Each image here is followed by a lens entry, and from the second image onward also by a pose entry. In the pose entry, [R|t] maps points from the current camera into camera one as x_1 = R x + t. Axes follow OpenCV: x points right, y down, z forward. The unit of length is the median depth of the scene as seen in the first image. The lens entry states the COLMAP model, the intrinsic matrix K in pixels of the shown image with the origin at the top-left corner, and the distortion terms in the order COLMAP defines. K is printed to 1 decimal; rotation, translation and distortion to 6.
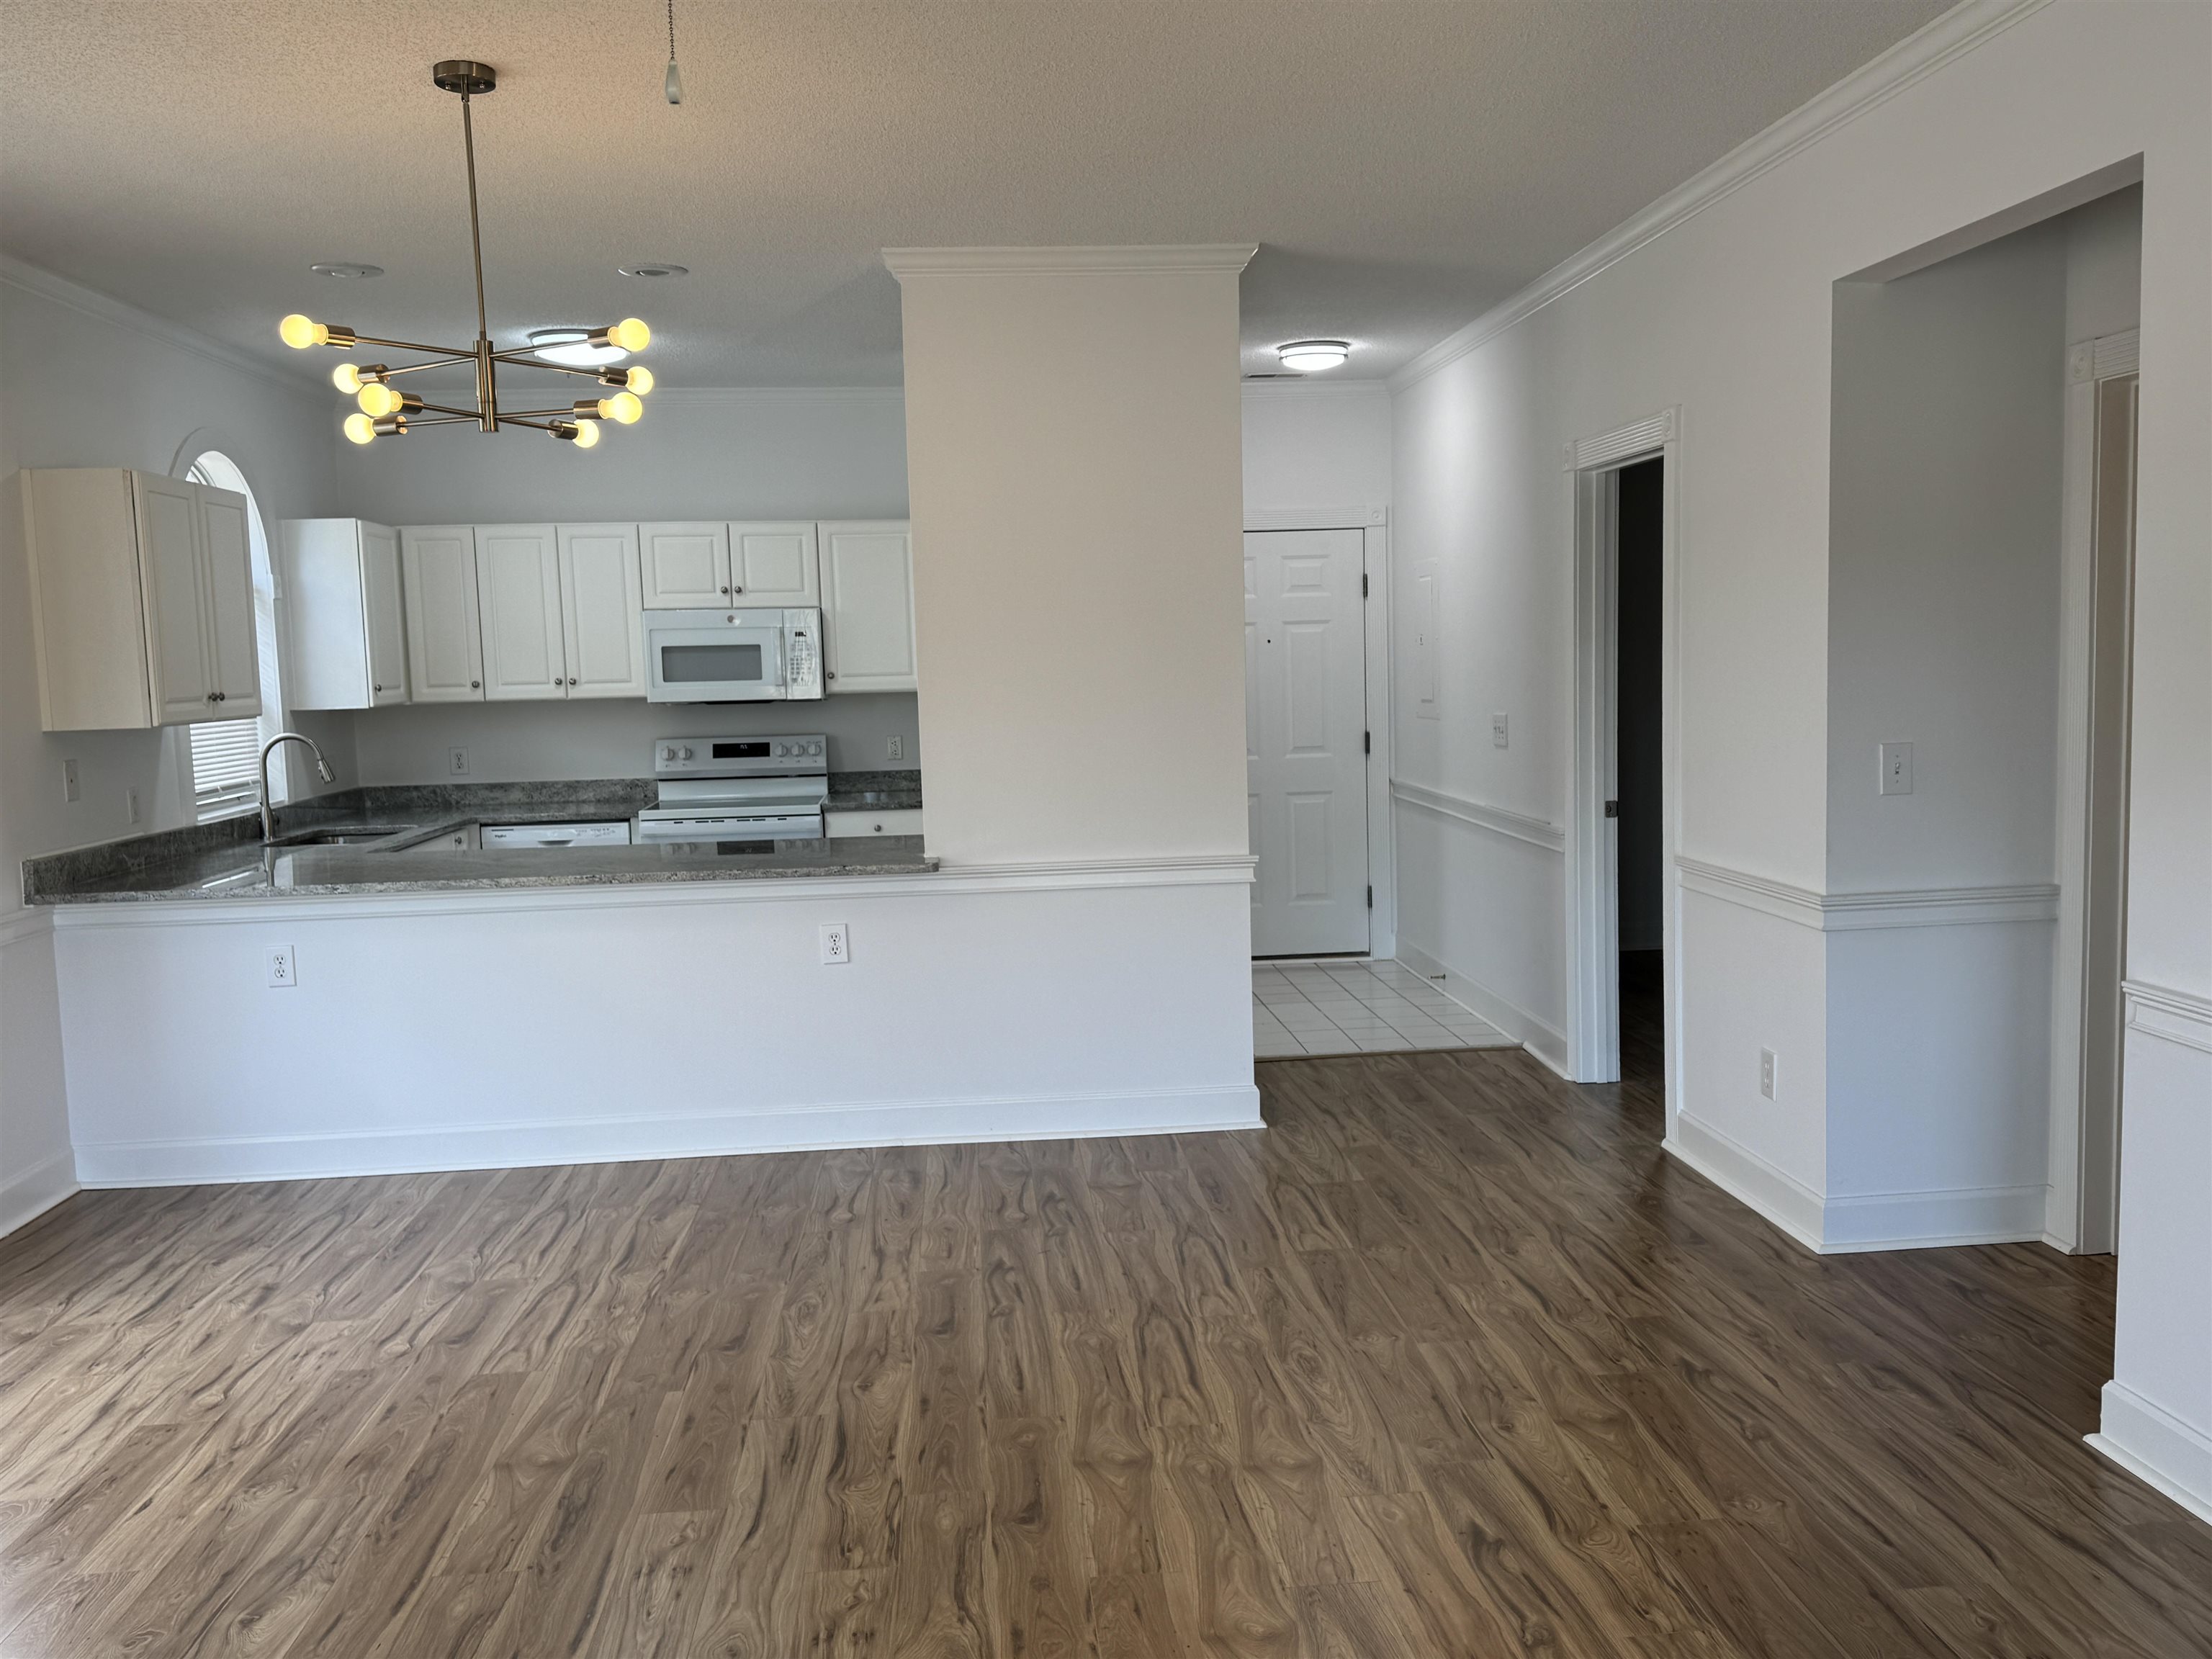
lens RADIAL K [[1828.2, 0, 1100.9], [0, 1828.2, 837.5], [0, 0, 1]] dist [0.166506, -0.321289]
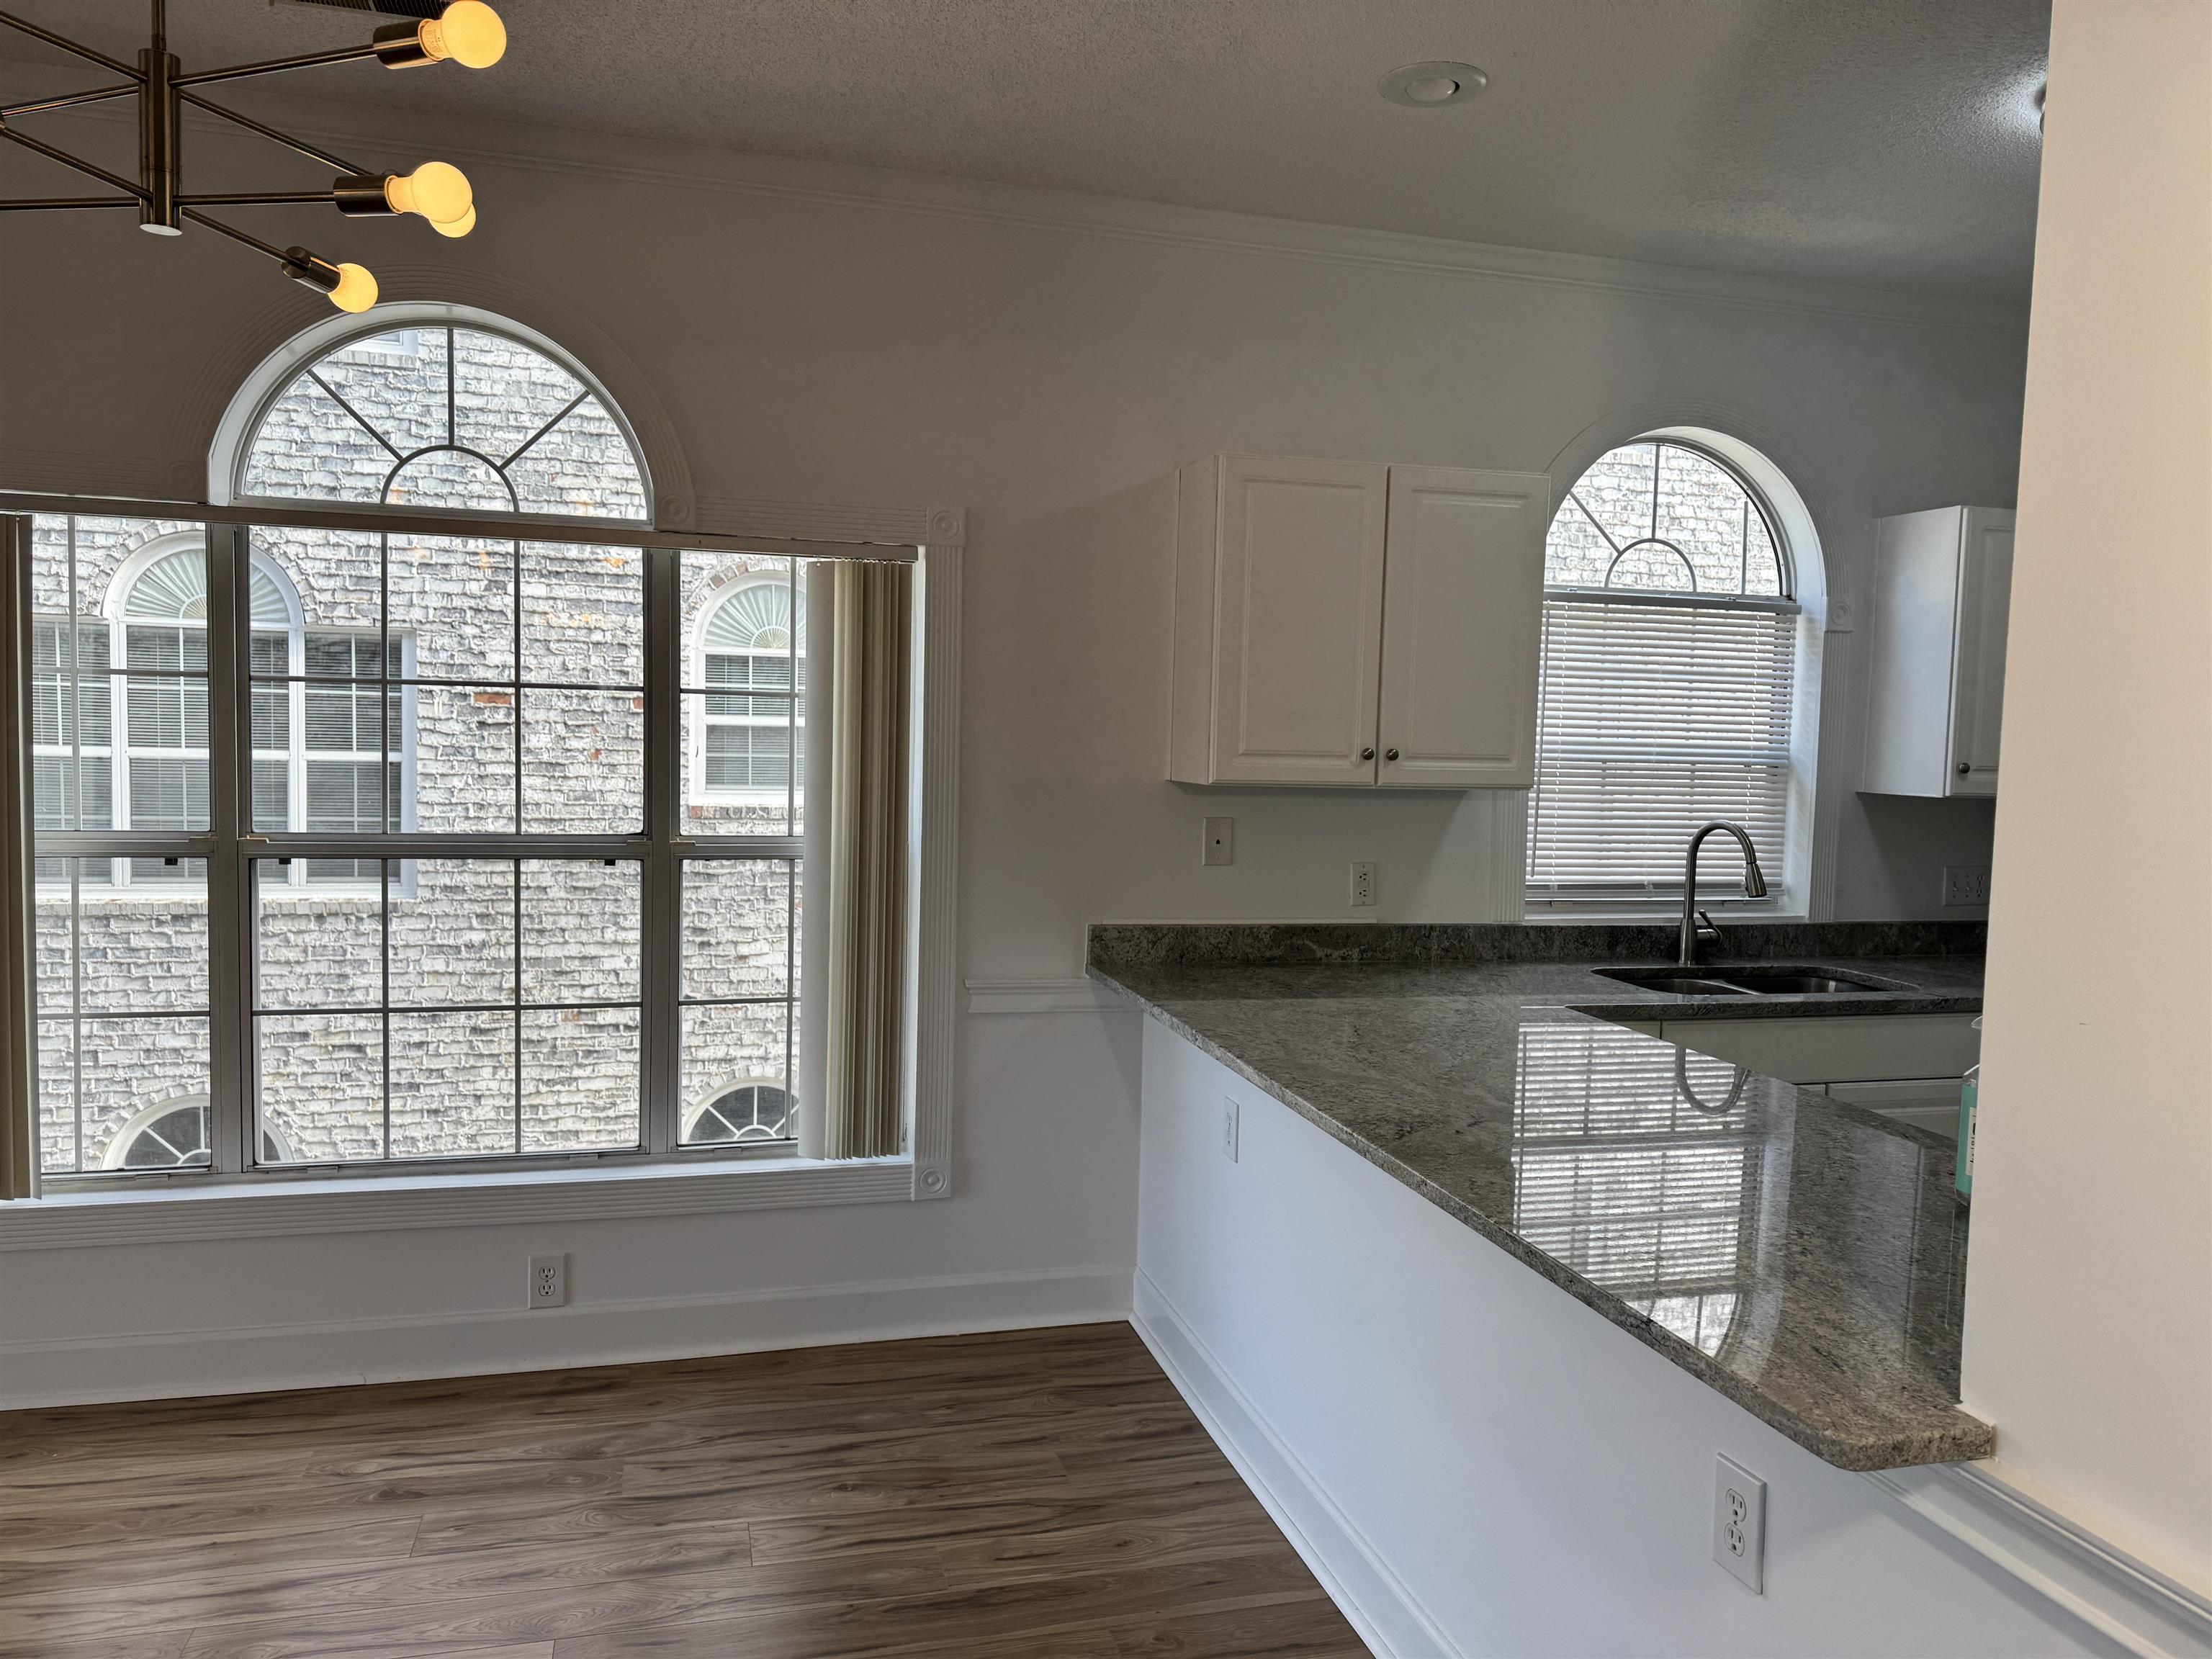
lens RADIAL K [[1539.0, 0, 1101.7], [0, 1539.0, 829.4], [0, 0, 1]] dist [0.135199, -0.229787]
pose [[0.182132, 0.099766, -0.978200, 0.083099], [-0.131474, 0.988377, 0.076325, -0.058308], [0.974445, 0.114707, 0.193131, 0.575393]]
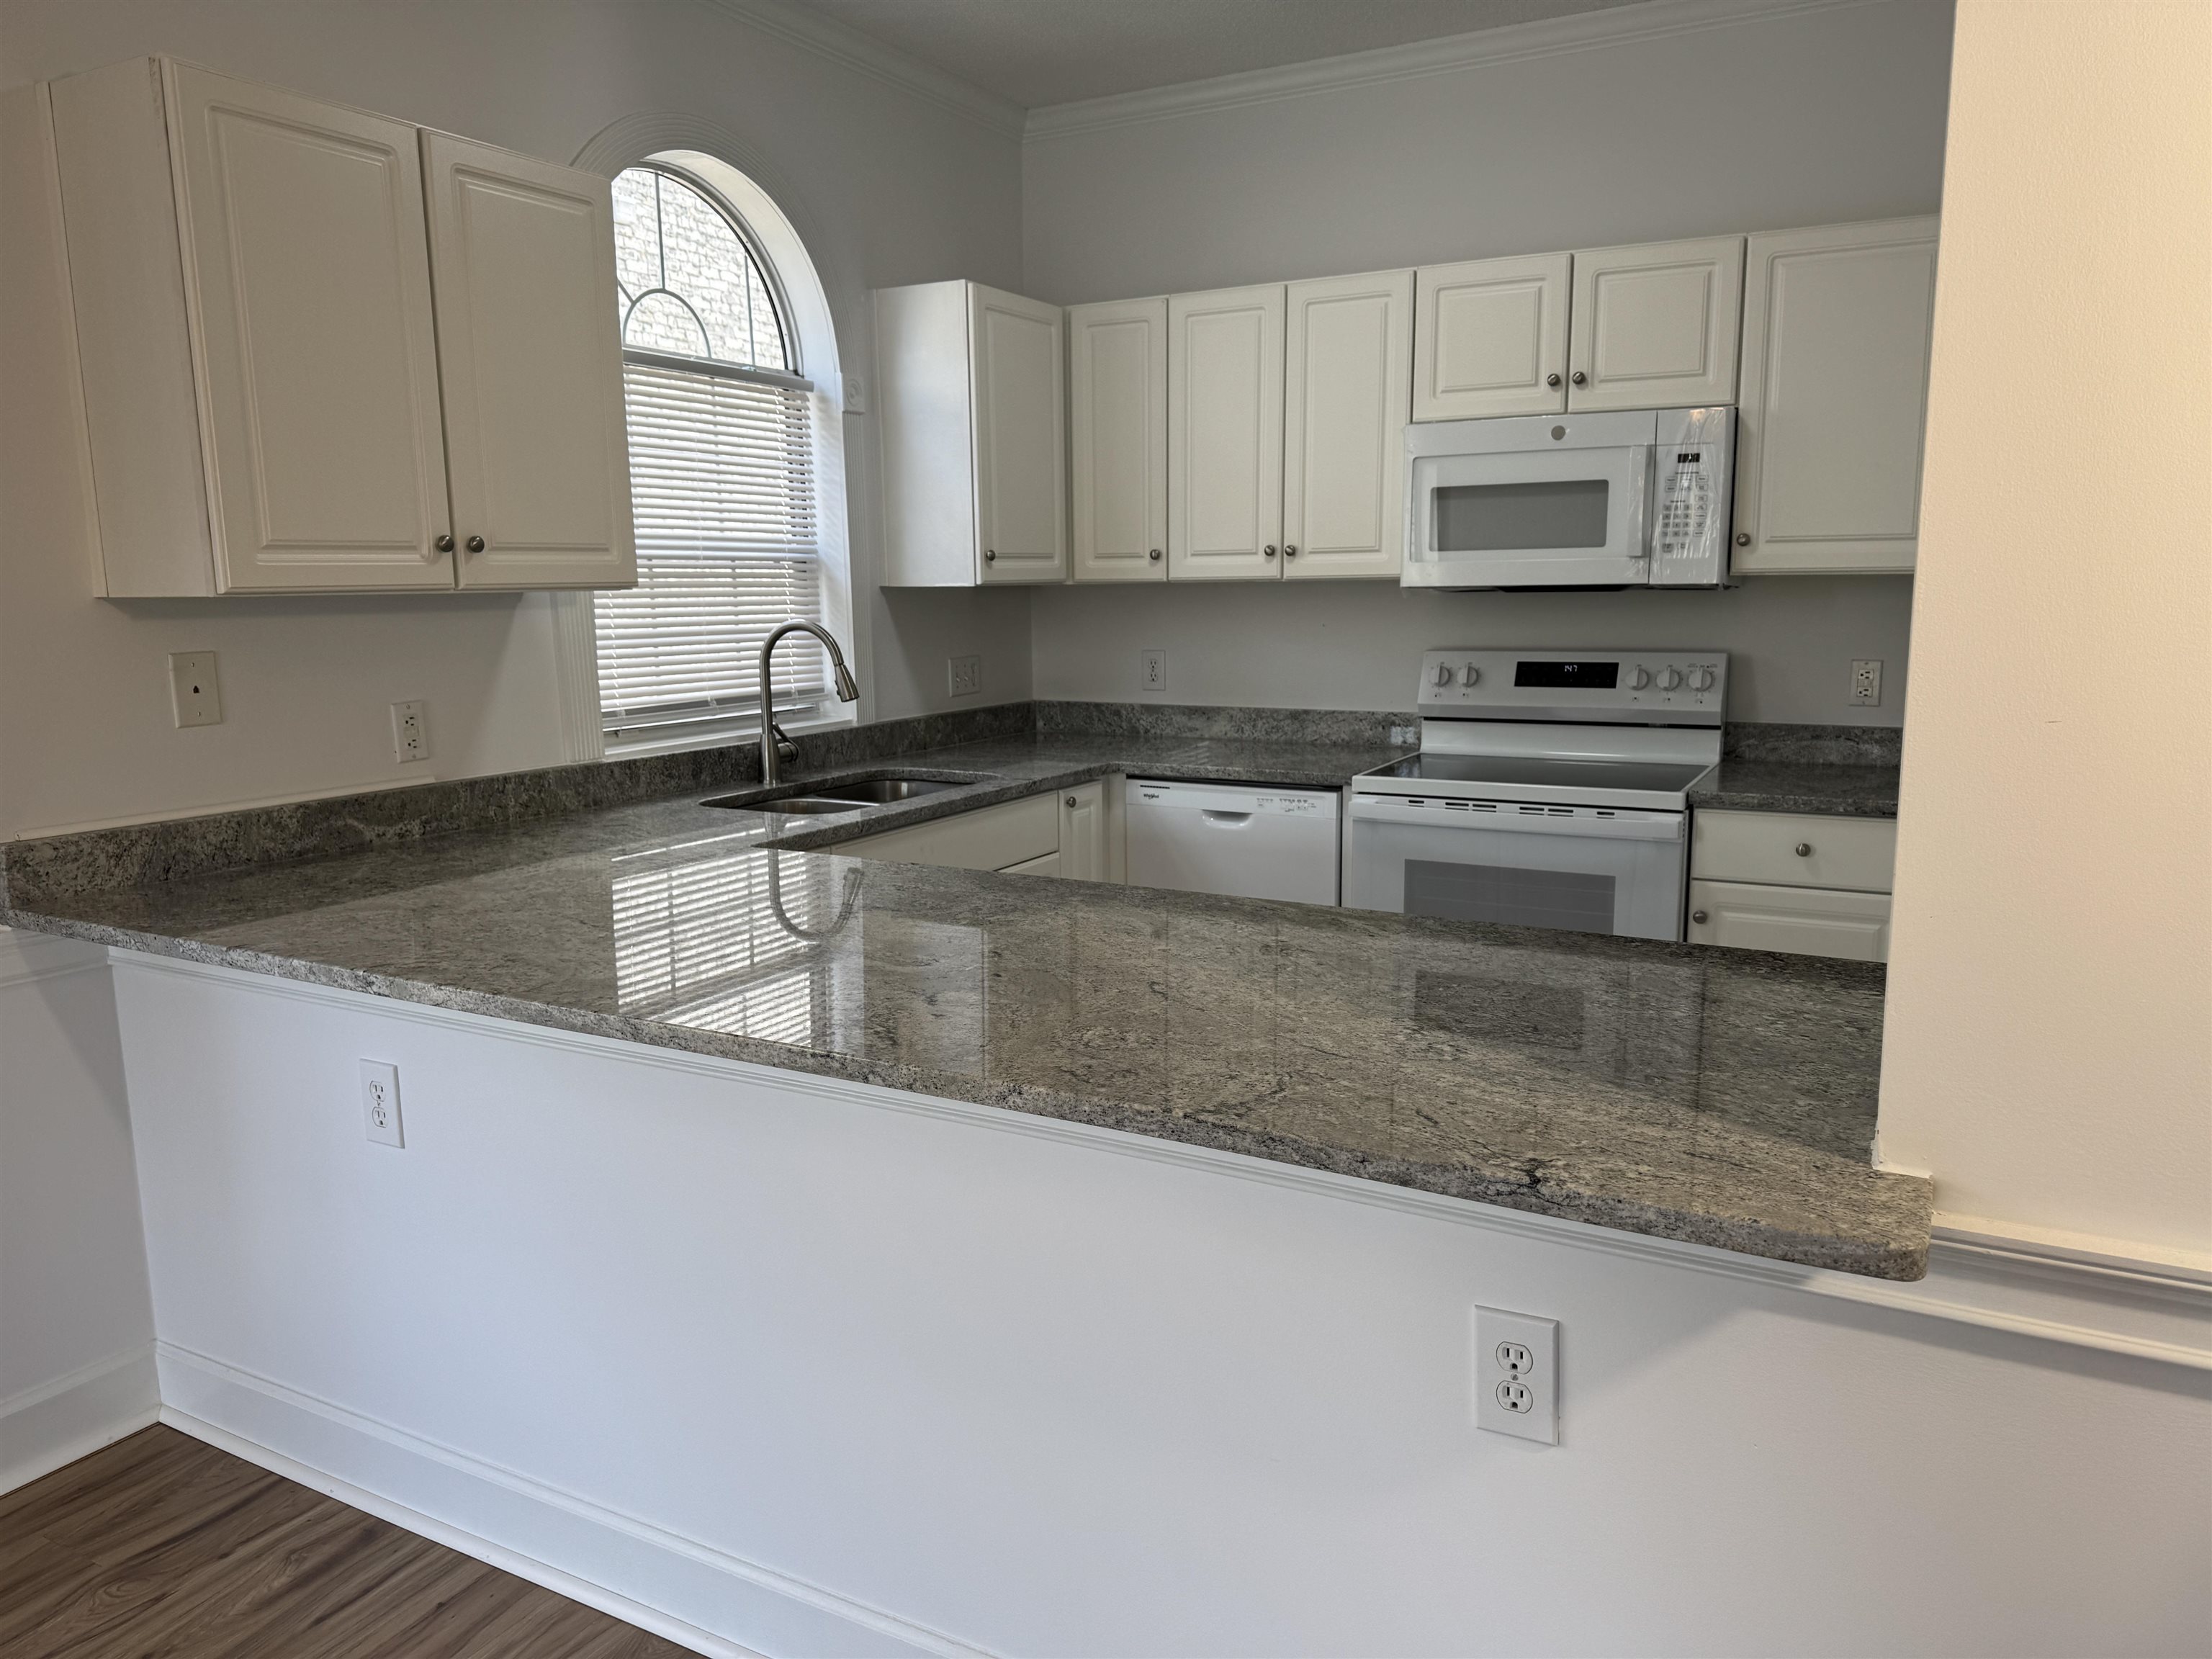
lens RADIAL K [[1539.0, 0, 1101.7], [0, 1539.0, 829.4], [0, 0, 1]] dist [0.135199, -0.229787]
pose [[0.833915, 0.108456, -0.541131, -0.050974], [-0.068258, 0.993241, 0.093880, -0.036587], [0.547656, -0.041351, 0.835681, 0.535574]]
